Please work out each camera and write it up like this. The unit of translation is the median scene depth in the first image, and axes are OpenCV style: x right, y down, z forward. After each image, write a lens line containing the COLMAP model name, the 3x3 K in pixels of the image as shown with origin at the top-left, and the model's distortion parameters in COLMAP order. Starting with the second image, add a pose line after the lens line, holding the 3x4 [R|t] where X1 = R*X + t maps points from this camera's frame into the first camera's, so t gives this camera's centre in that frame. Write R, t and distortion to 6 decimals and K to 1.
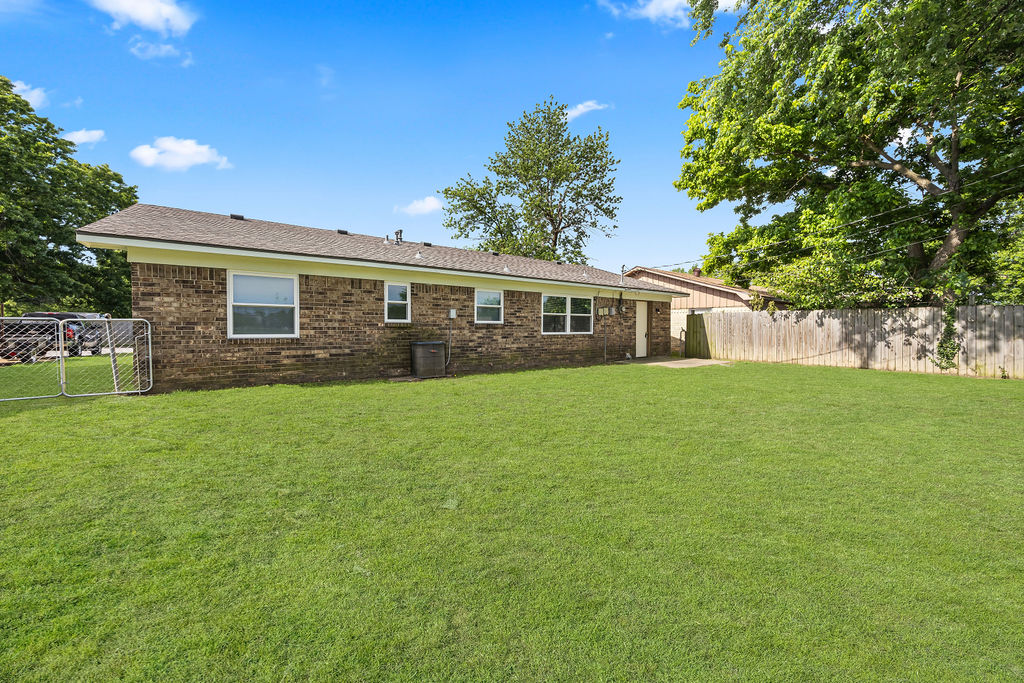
lens RADIAL K [[400.2, 0, 515.6], [0, 400.2, 335.2], [0, 0, 1]] dist [-0.000428, 0.000023]
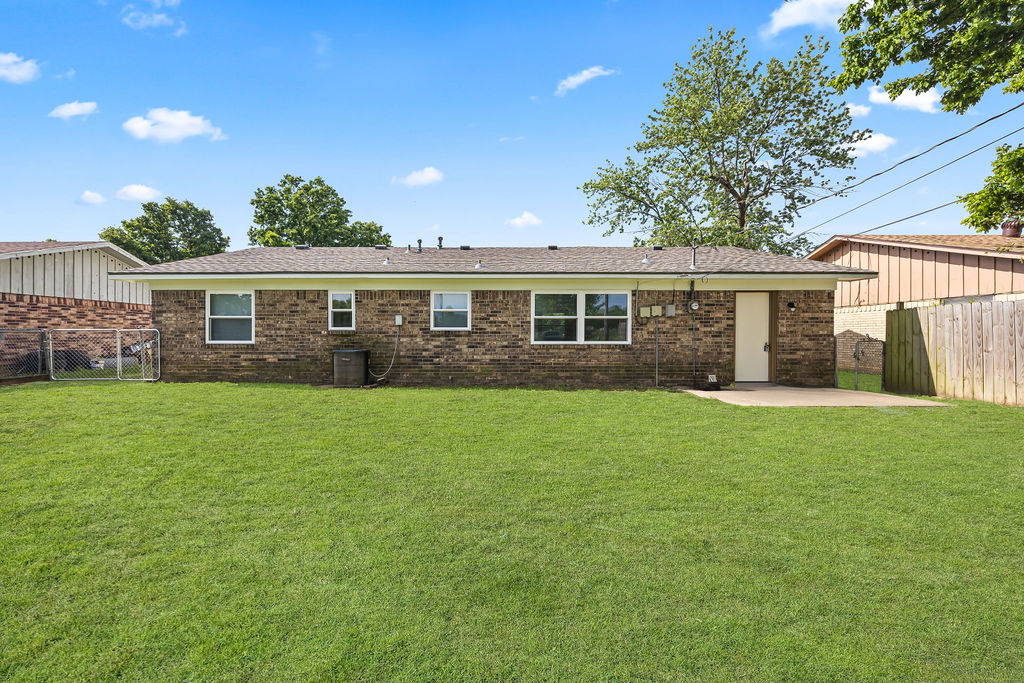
lens RADIAL K [[402.8, 0, 490.6], [0, 402.8, 338.4], [0, 0, 1]] dist [0.000964, 0.000137]
pose [[0.783161, 0.003243, -0.621811, 0.503669], [-0.010916, 0.999904, -0.008535, -0.005015], [0.621724, 0.013472, 0.783121, 0.344557]]
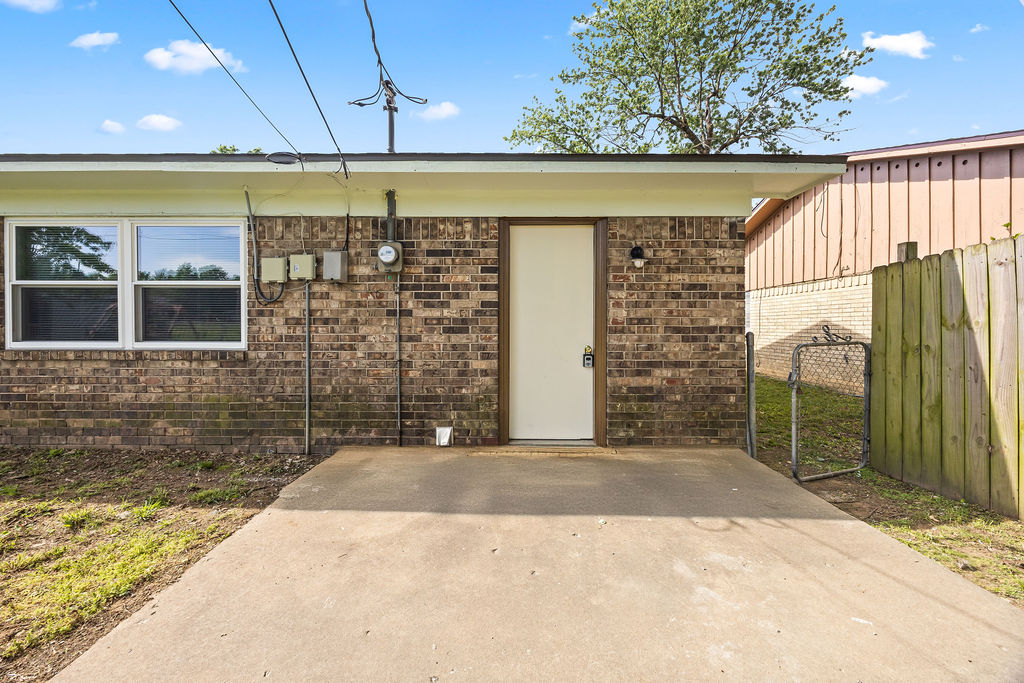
lens RADIAL K [[392.2, 0, 516.0], [0, 392.2, 329.0], [0, 0, 1]] dist [-0.002922, -0.000128]
pose [[0.783210, 0.004304, -0.621743, 0.591414], [-0.012877, 0.999874, -0.009299, -0.019939], [0.621624, 0.015289, 0.783166, 1.036219]]
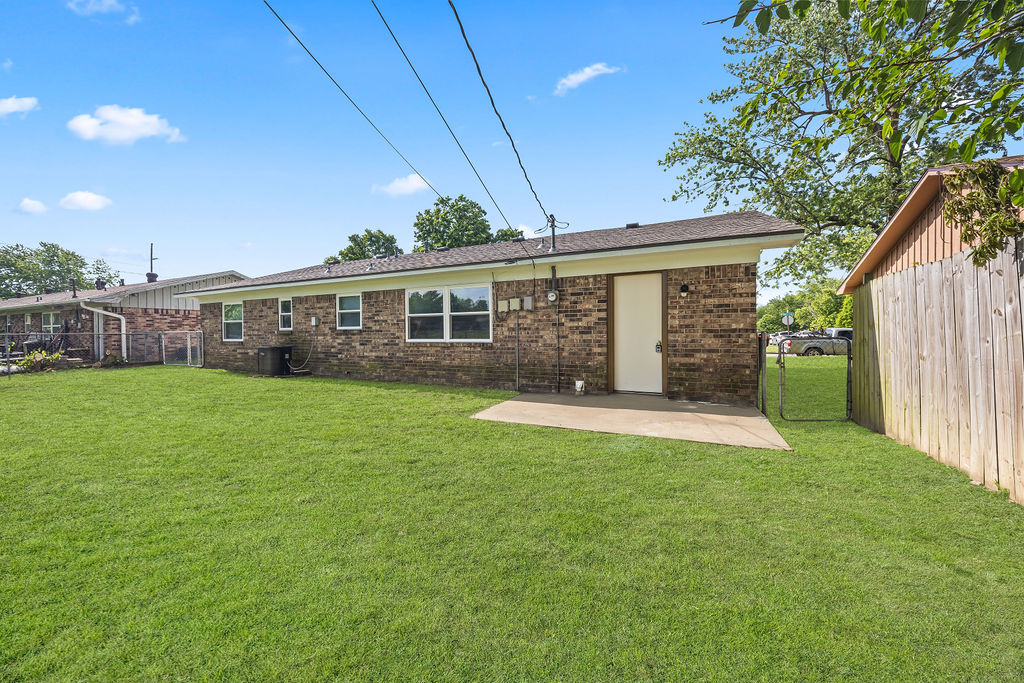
lens RADIAL K [[395.2, 0, 504.4], [0, 395.2, 335.3], [0, 0, 1]] dist [-0.001189, -0.000034]
pose [[0.421321, -0.000175, -0.906912, 0.875813], [-0.008349, 0.999957, -0.004072, -0.013209], [0.906873, 0.009287, 0.421301, 0.870127]]
